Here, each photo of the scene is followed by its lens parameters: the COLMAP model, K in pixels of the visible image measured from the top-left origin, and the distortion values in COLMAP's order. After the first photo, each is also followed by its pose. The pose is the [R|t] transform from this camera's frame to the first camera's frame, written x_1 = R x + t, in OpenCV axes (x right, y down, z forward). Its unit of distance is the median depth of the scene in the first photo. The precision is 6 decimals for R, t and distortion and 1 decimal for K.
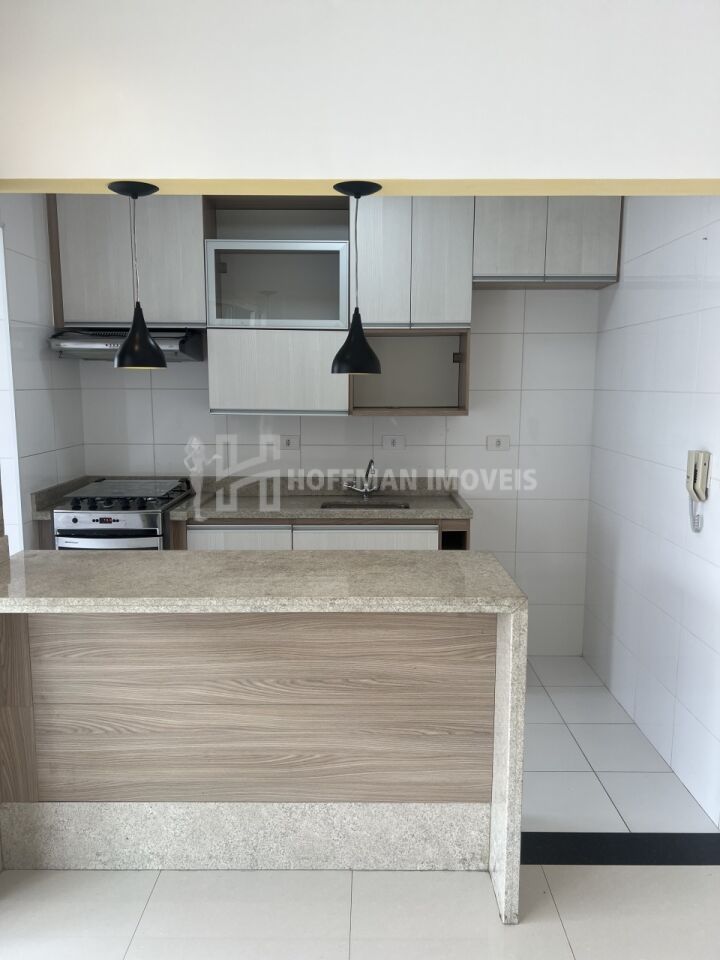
lens RADIAL K [[731.9, 0, 359.0], [0, 731.9, 485.2], [0, 0, 1]] dist [0.011215, 0.001518]
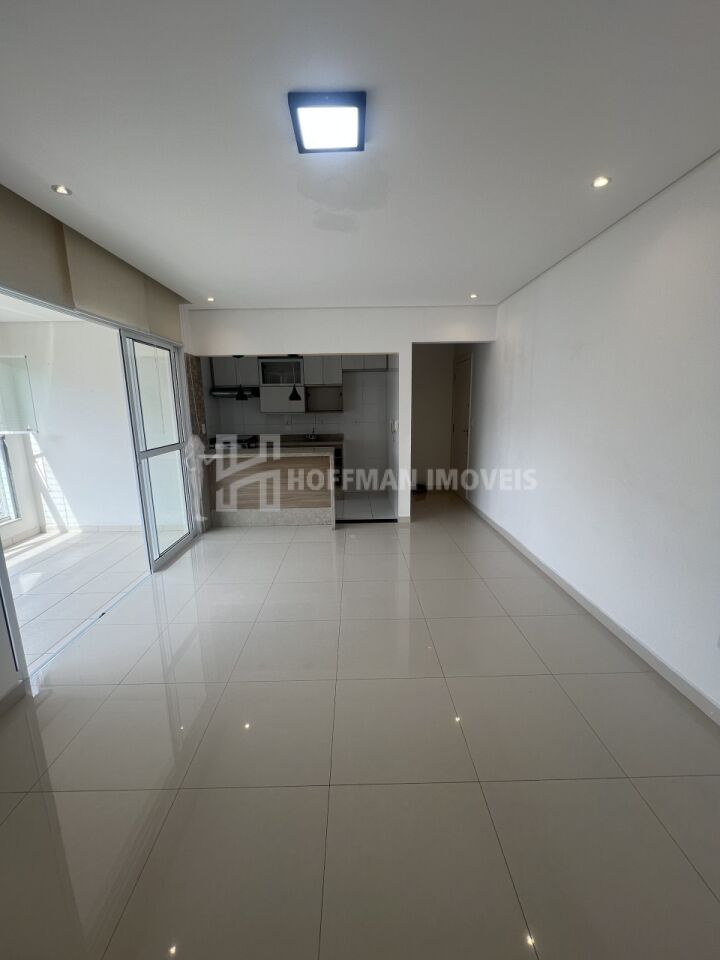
lens RADIAL K [[385.2, 0, 359.0], [0, 385.2, 480.2], [0, 0, 1]] dist [-0.001949, -0.000418]
pose [[0.999531, -0.023995, 0.019047, 0.189076], [0.022882, 0.998133, 0.056632, 0.109996], [-0.020370, -0.056170, 0.998213, -0.729094]]
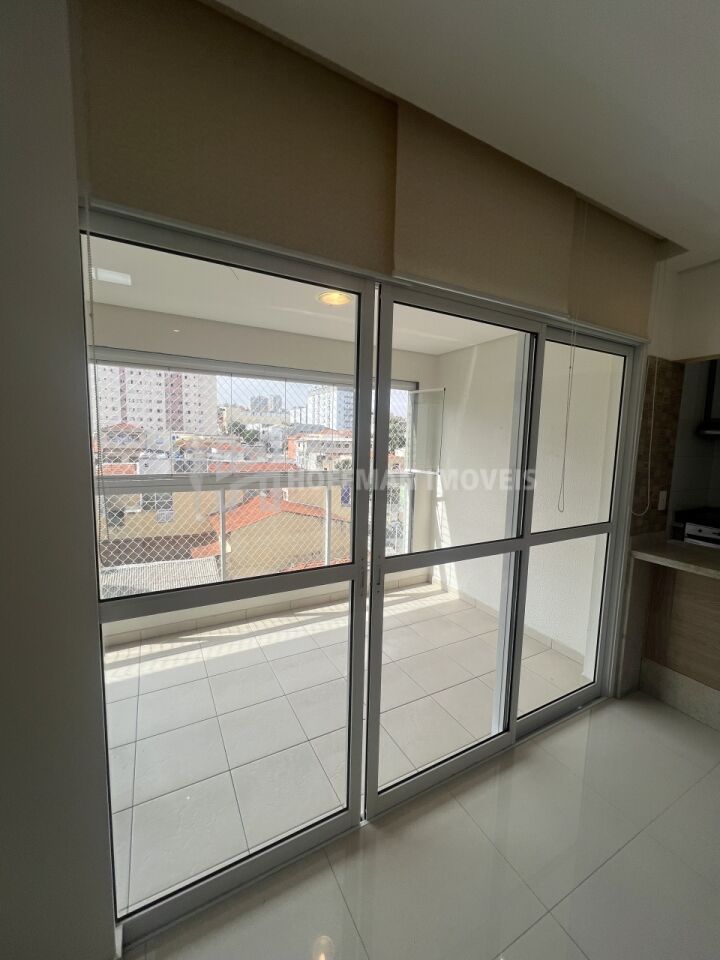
lens RADIAL K [[385.2, 0, 357.0], [0, 385.2, 483.2], [0, 0, 1]] dist [-0.001949, -0.000418]
pose [[0.485186, 0.105824, -0.867984, 0.004583], [-0.139307, 0.989326, 0.042749, 0.009468], [0.863243, 0.100175, 0.494750, -0.175498]]
